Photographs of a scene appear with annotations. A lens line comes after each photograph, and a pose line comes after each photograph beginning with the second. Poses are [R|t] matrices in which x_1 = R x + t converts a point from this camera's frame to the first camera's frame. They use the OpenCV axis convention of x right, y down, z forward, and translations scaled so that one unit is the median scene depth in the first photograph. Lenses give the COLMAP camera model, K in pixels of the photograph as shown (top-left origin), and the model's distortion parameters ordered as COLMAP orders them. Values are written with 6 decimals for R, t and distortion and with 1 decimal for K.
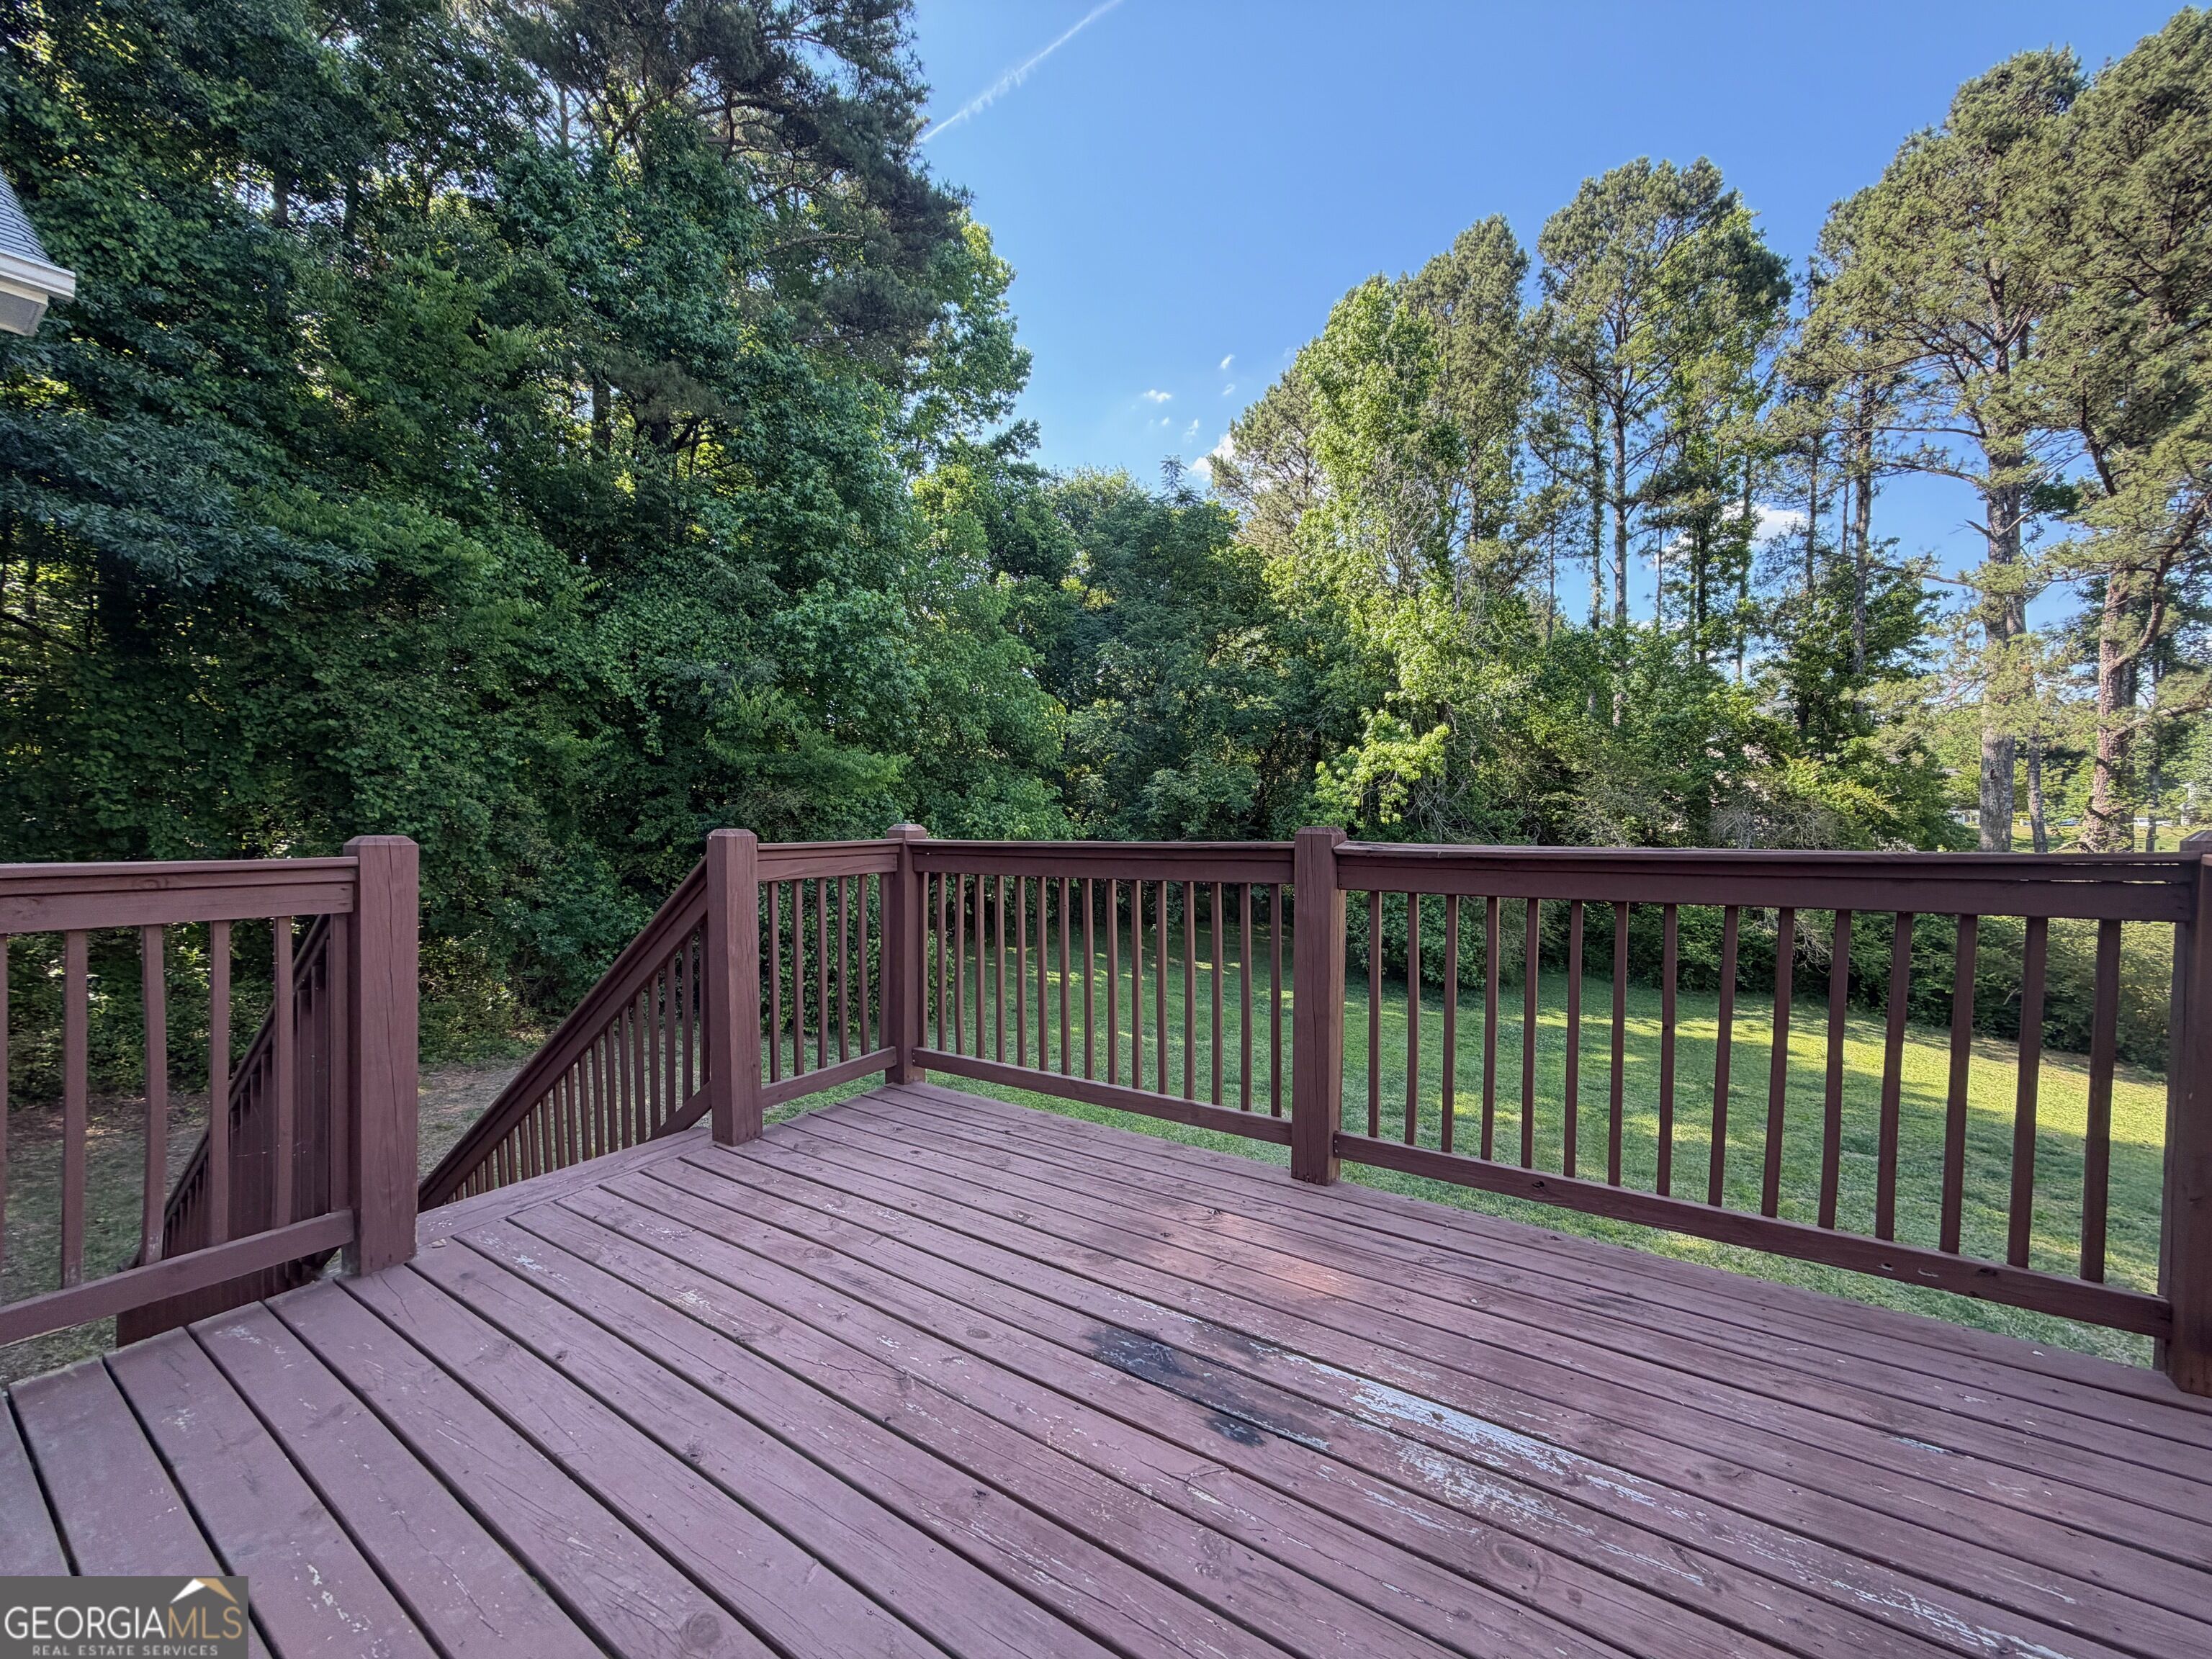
lens RADIAL K [[885.9, 0, 1106.0], [0, 885.9, 829.5], [0, 0, 1]] dist [0.000117, 0.000431]
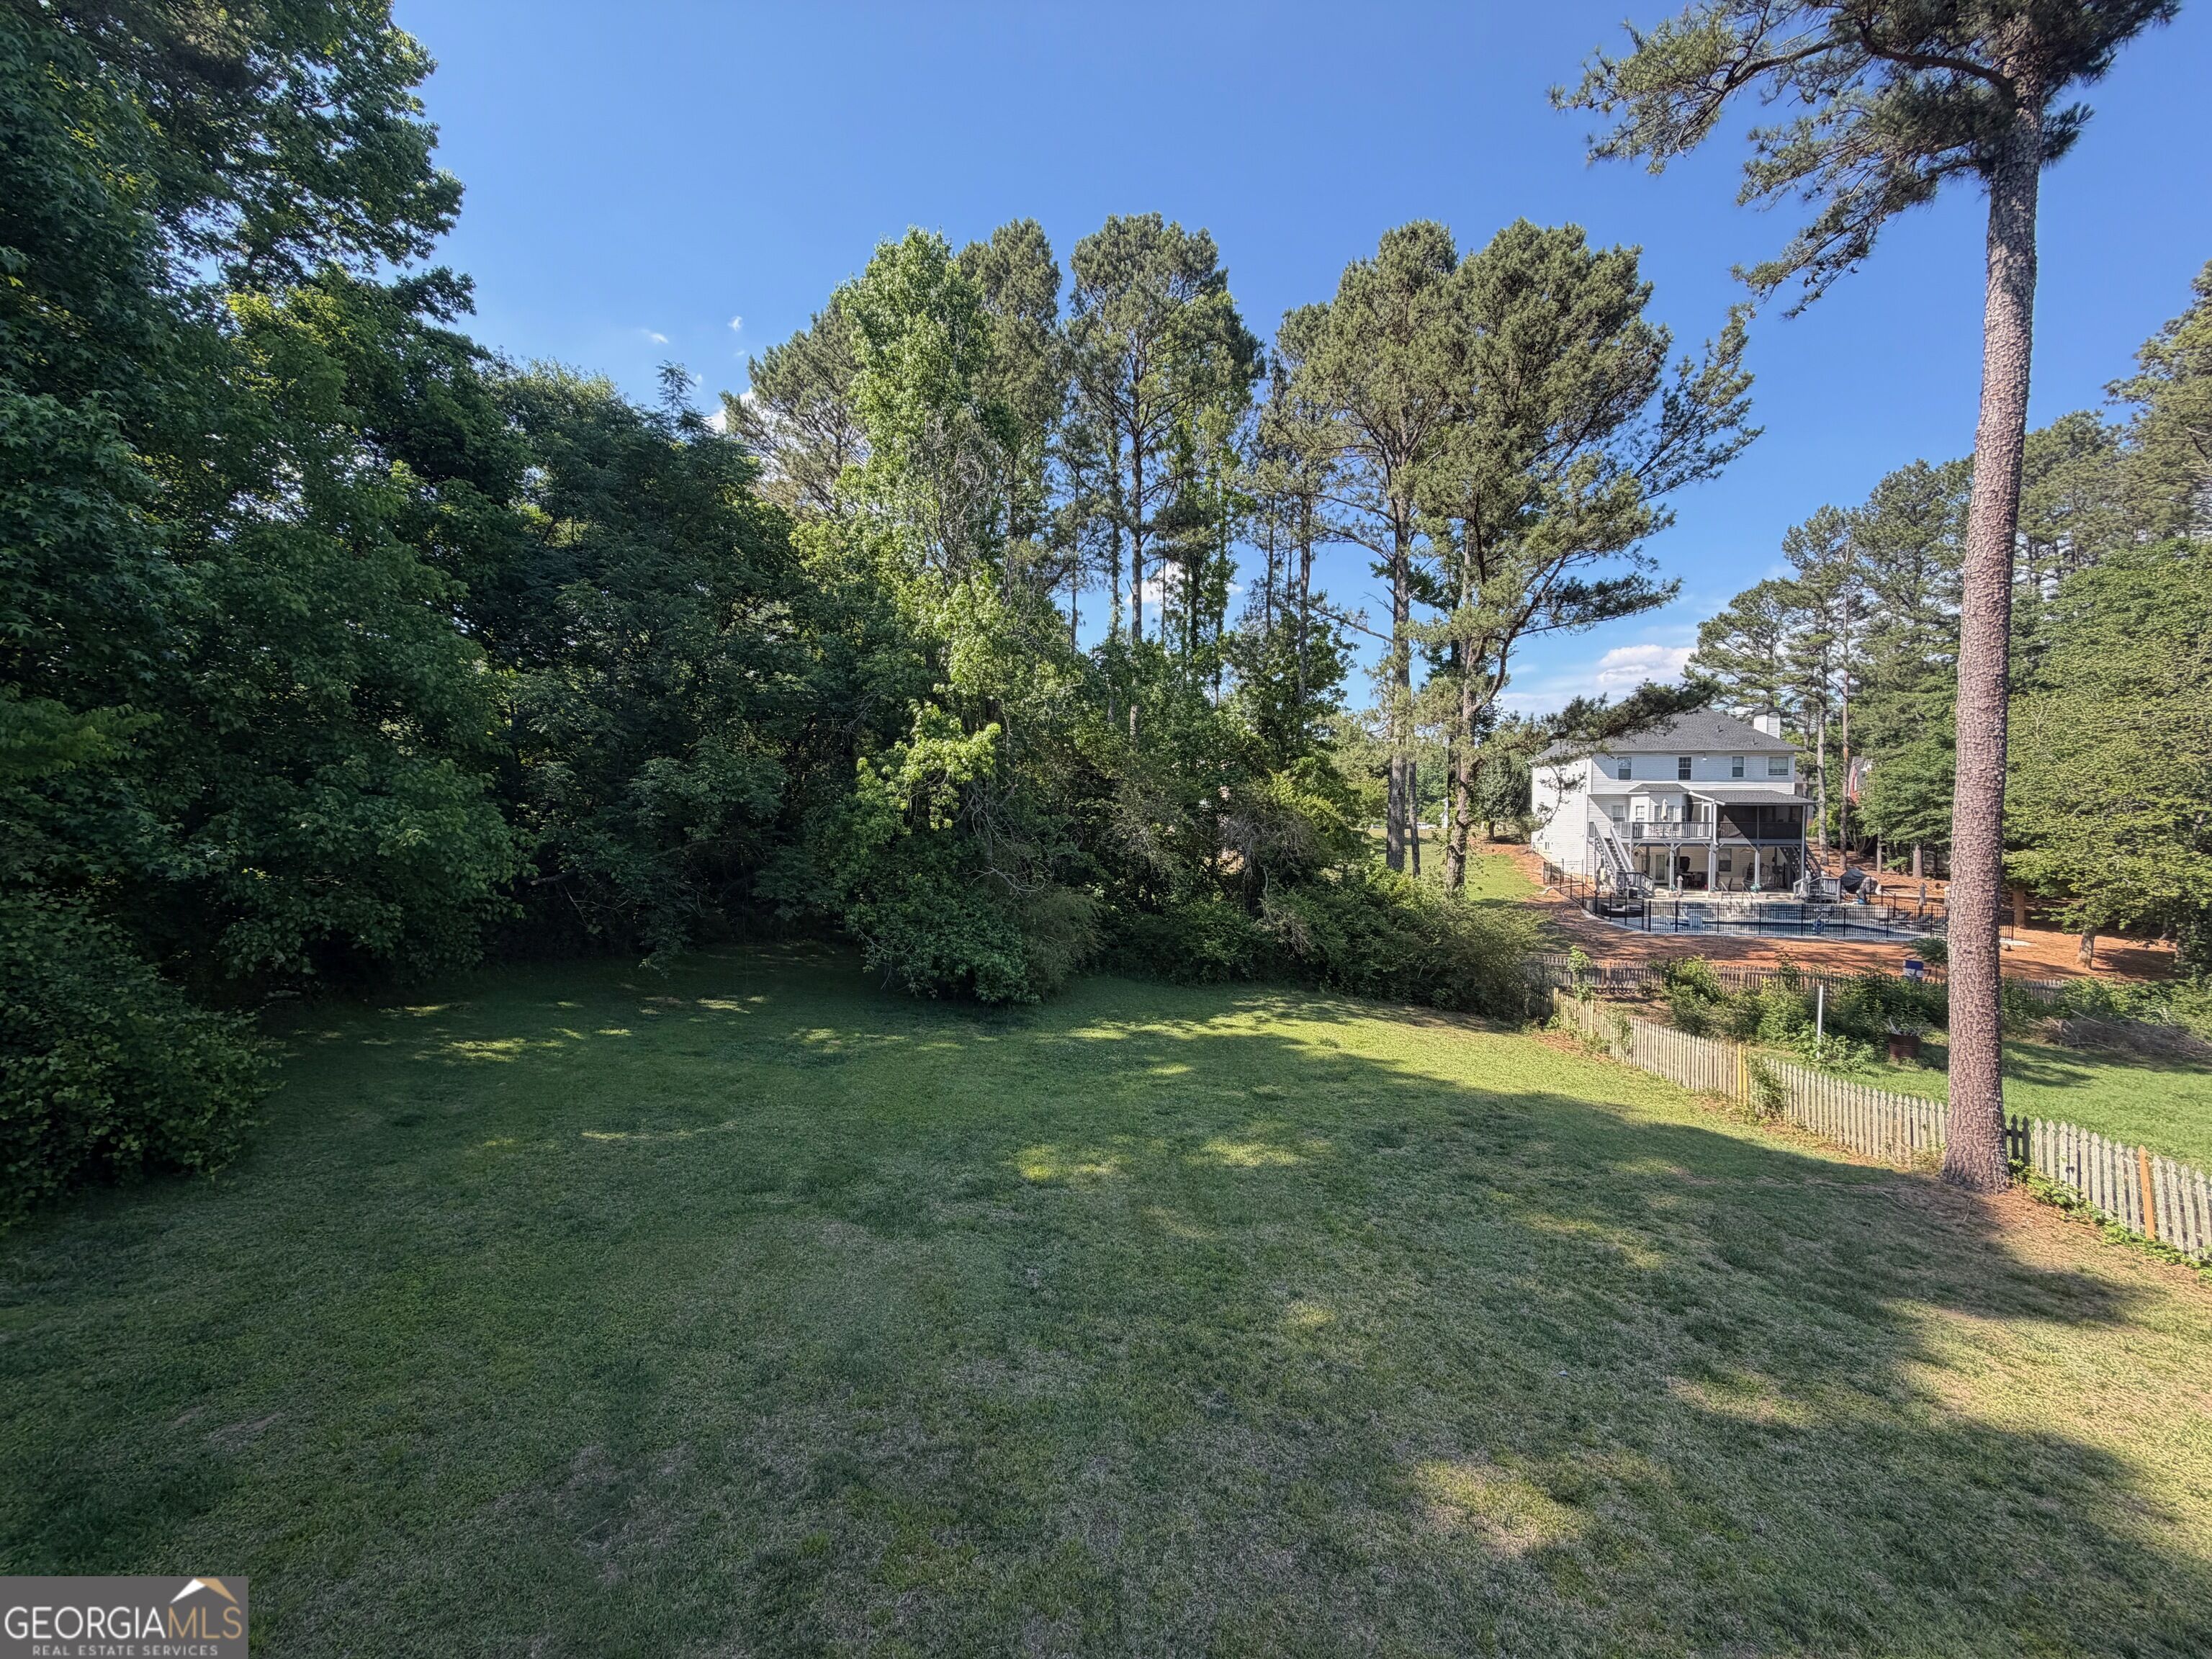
lens RADIAL K [[885.9, 0, 1106.0], [0, 885.9, 829.5], [0, 0, 1]] dist [0.000117, 0.000431]
pose [[0.863126, 0.003583, 0.504976, 0.008747], [-0.005036, 0.999986, 0.001512, -0.007161], [-0.504964, -0.003848, 0.863132, 0.110448]]
